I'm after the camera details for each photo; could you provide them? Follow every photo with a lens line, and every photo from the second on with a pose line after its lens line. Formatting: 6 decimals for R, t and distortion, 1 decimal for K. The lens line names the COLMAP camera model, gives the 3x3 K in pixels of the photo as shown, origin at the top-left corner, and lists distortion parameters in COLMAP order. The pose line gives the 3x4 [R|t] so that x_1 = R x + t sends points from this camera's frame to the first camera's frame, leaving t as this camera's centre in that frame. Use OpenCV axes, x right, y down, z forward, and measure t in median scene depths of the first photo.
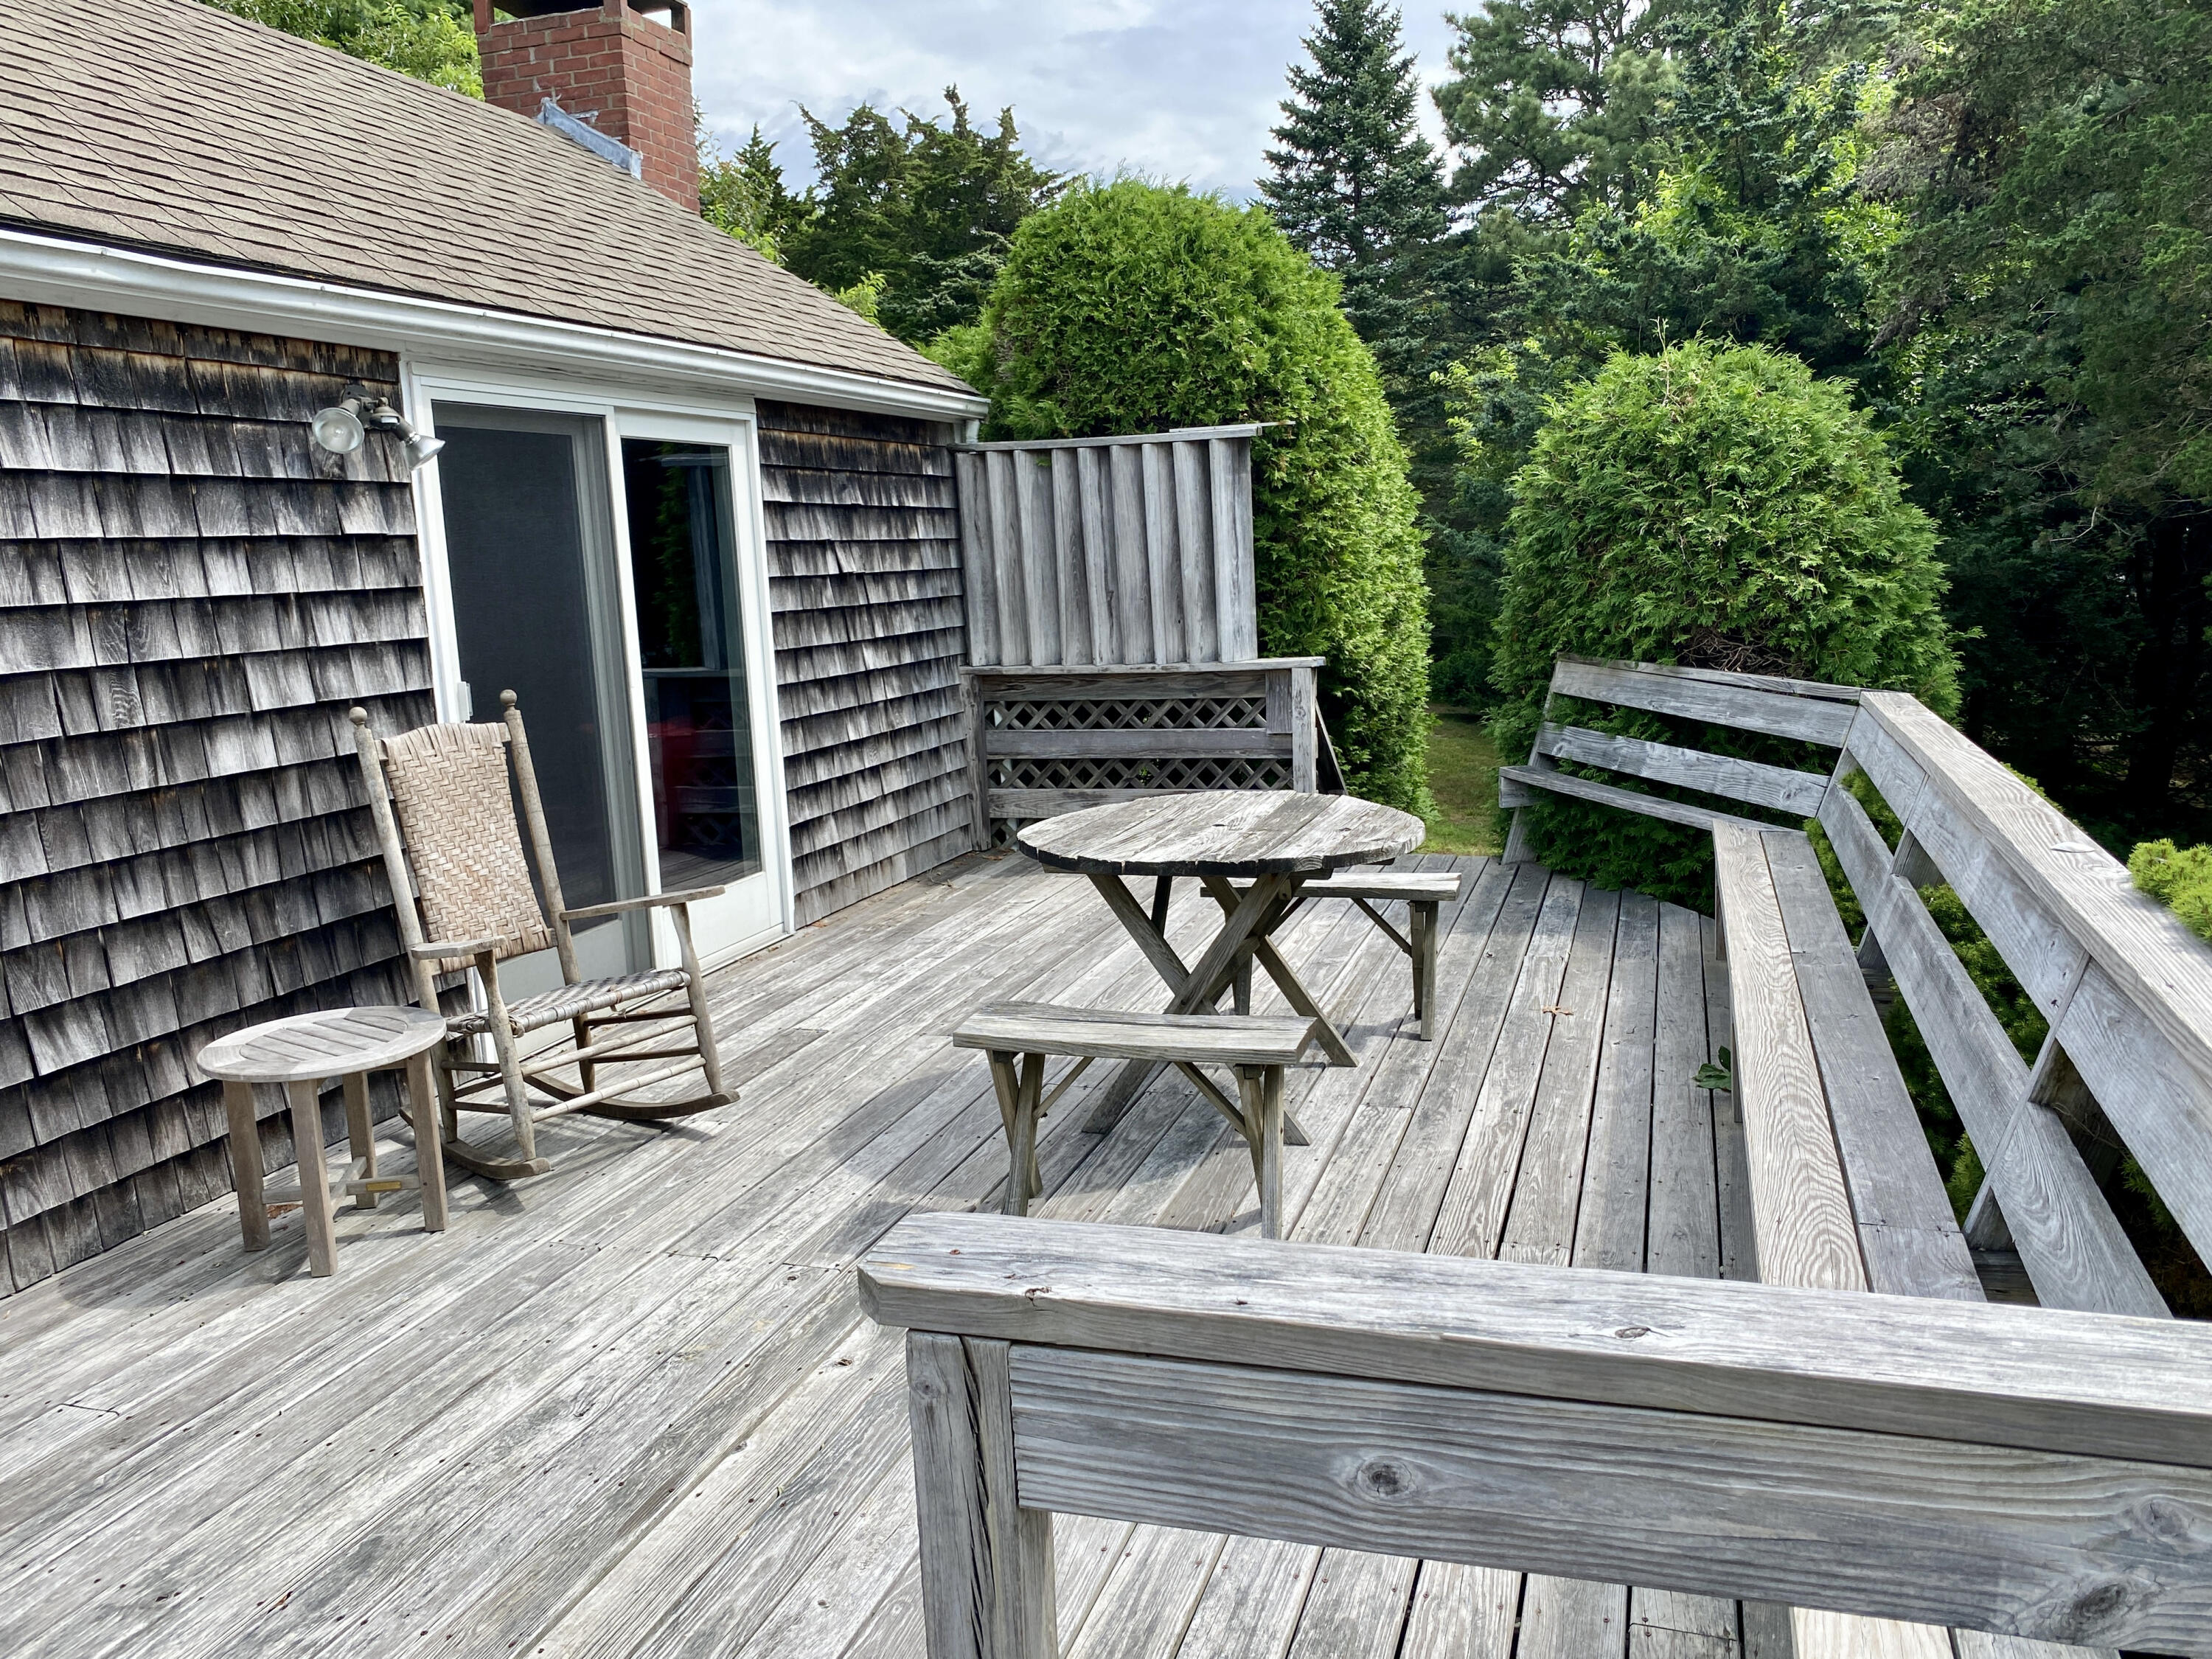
lens RADIAL K [[1698.7, 0, 1118.1], [0, 1698.7, 836.6], [0, 0, 1]] dist [0.036630, -0.018816]
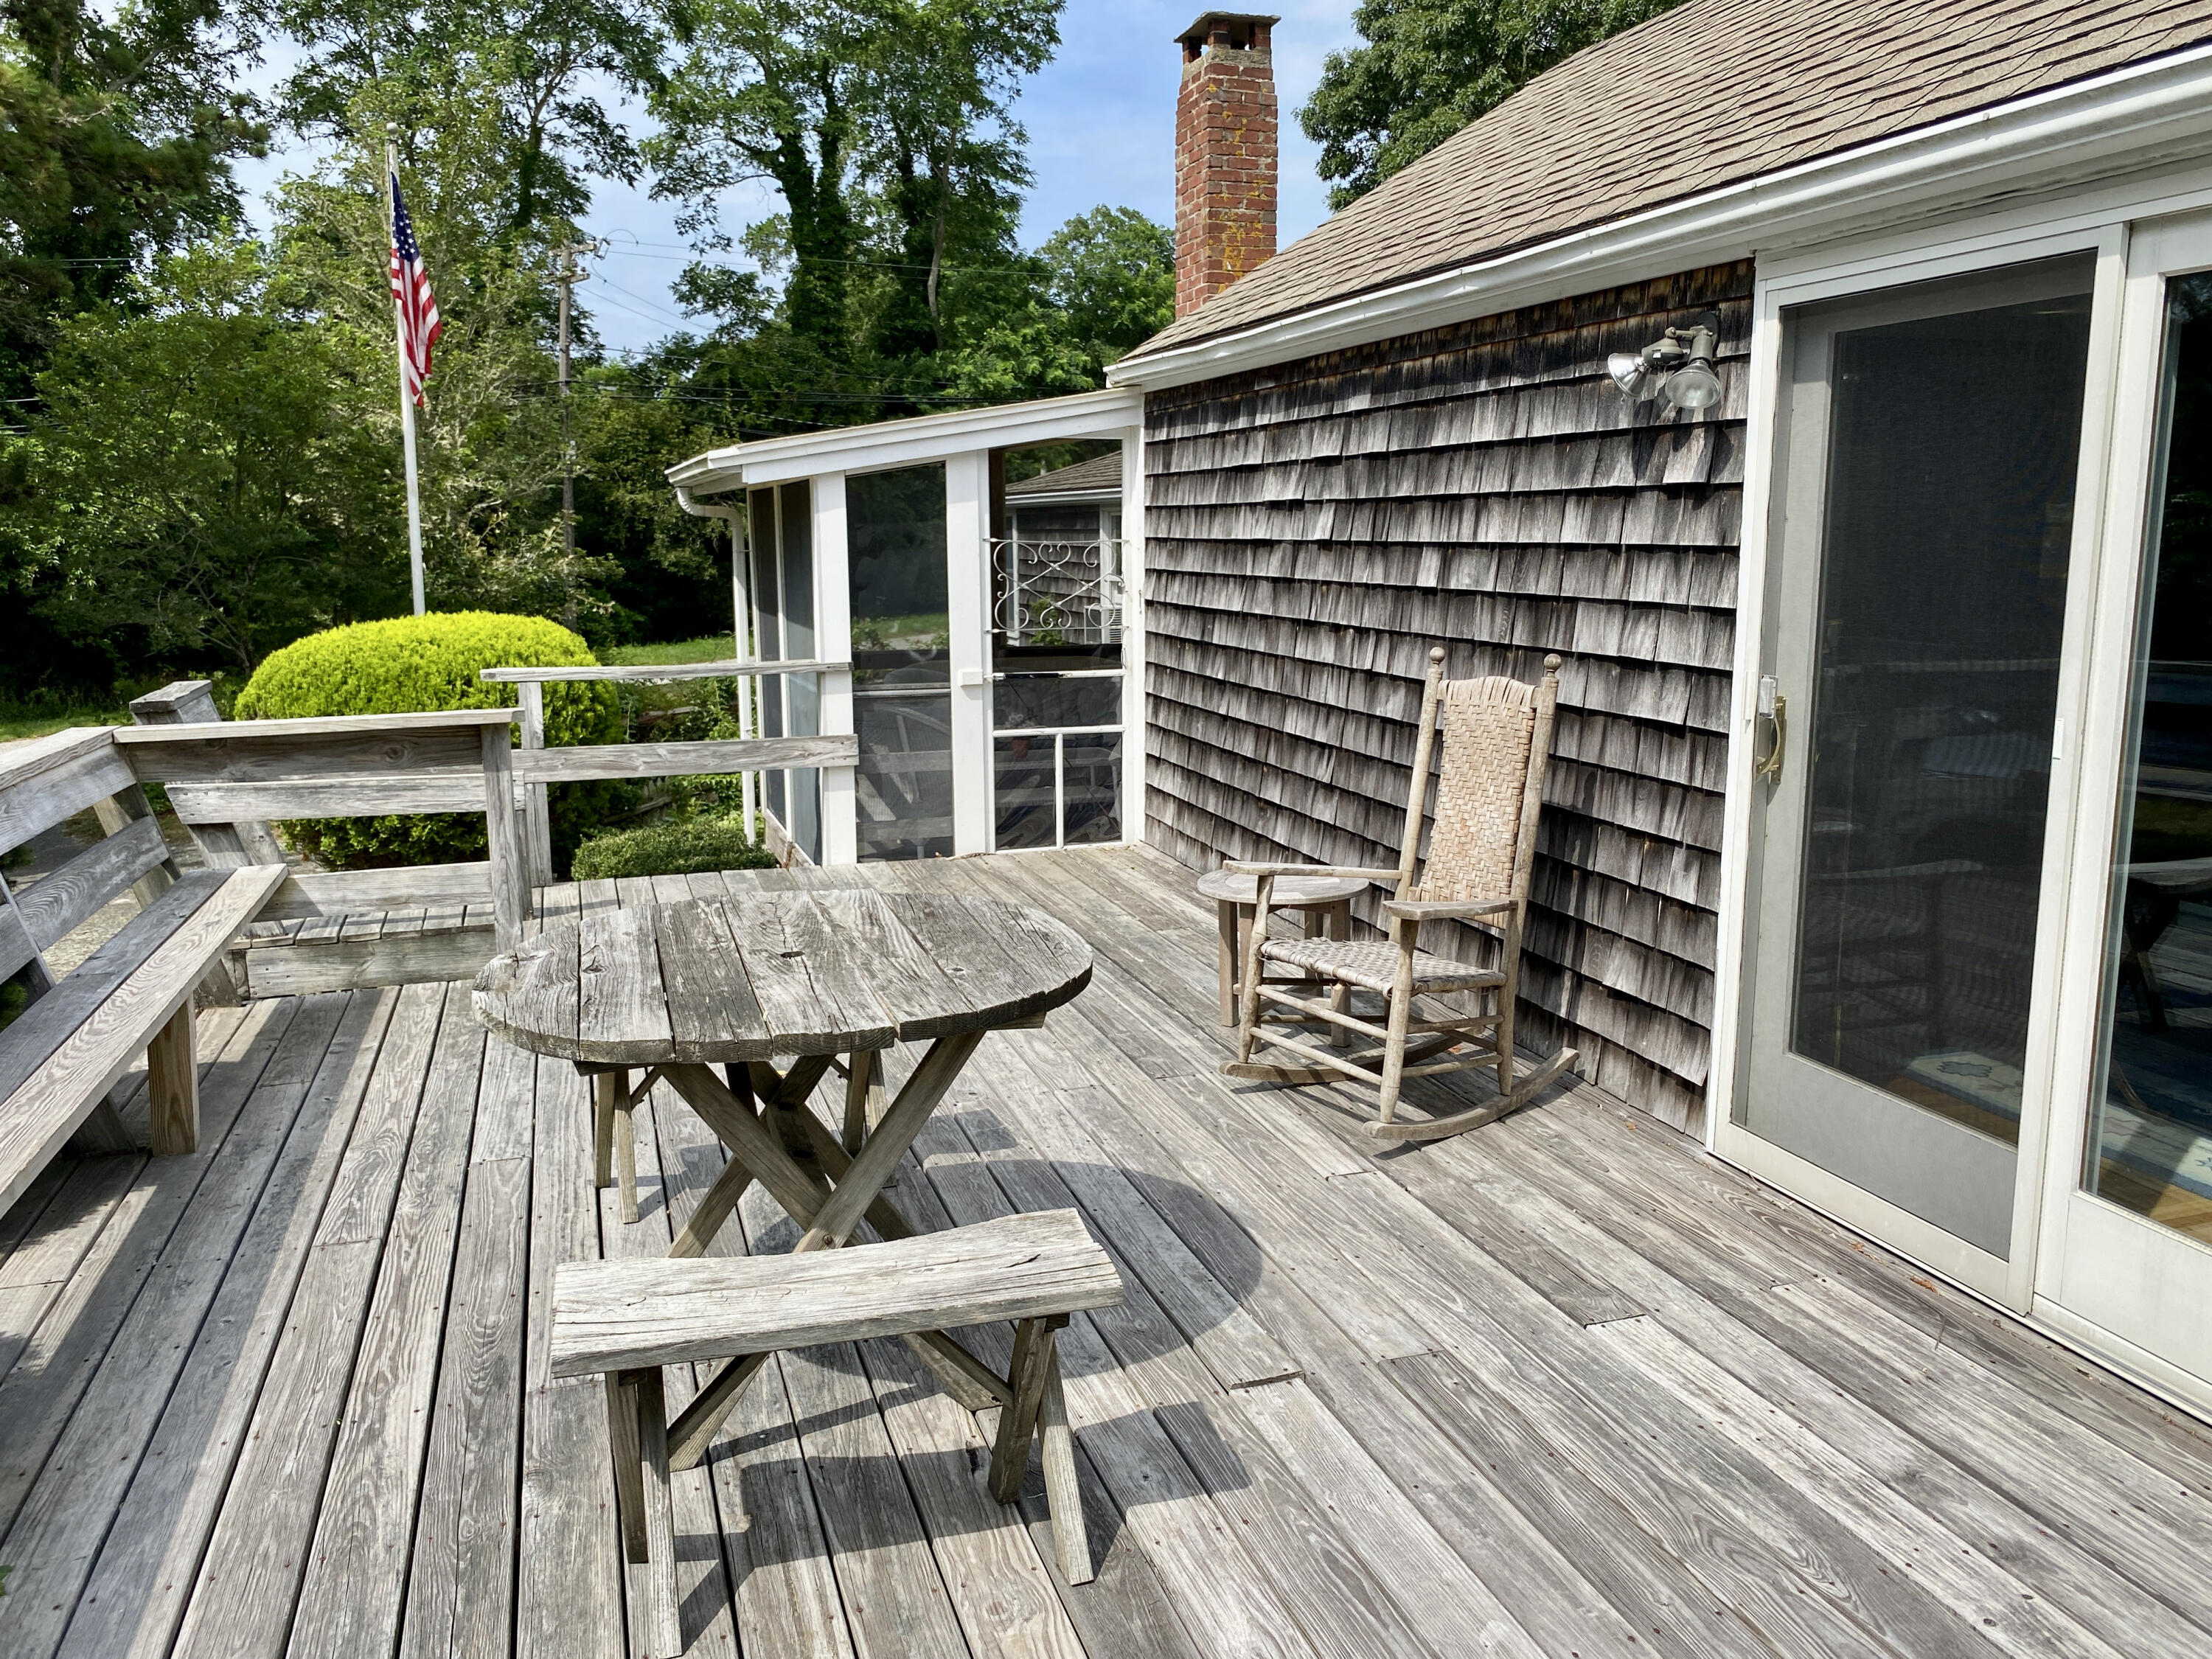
lens RADIAL K [[1698.7, 0, 1121.4], [0, 1698.7, 819.1], [0, 0, 1]] dist [0.036630, -0.018816]
pose [[-0.806356, 0.146499, -0.573000, 0.343297], [-0.063828, 0.941622, 0.330567, -0.297704], [0.587977, 0.303128, -0.749931, 1.602113]]
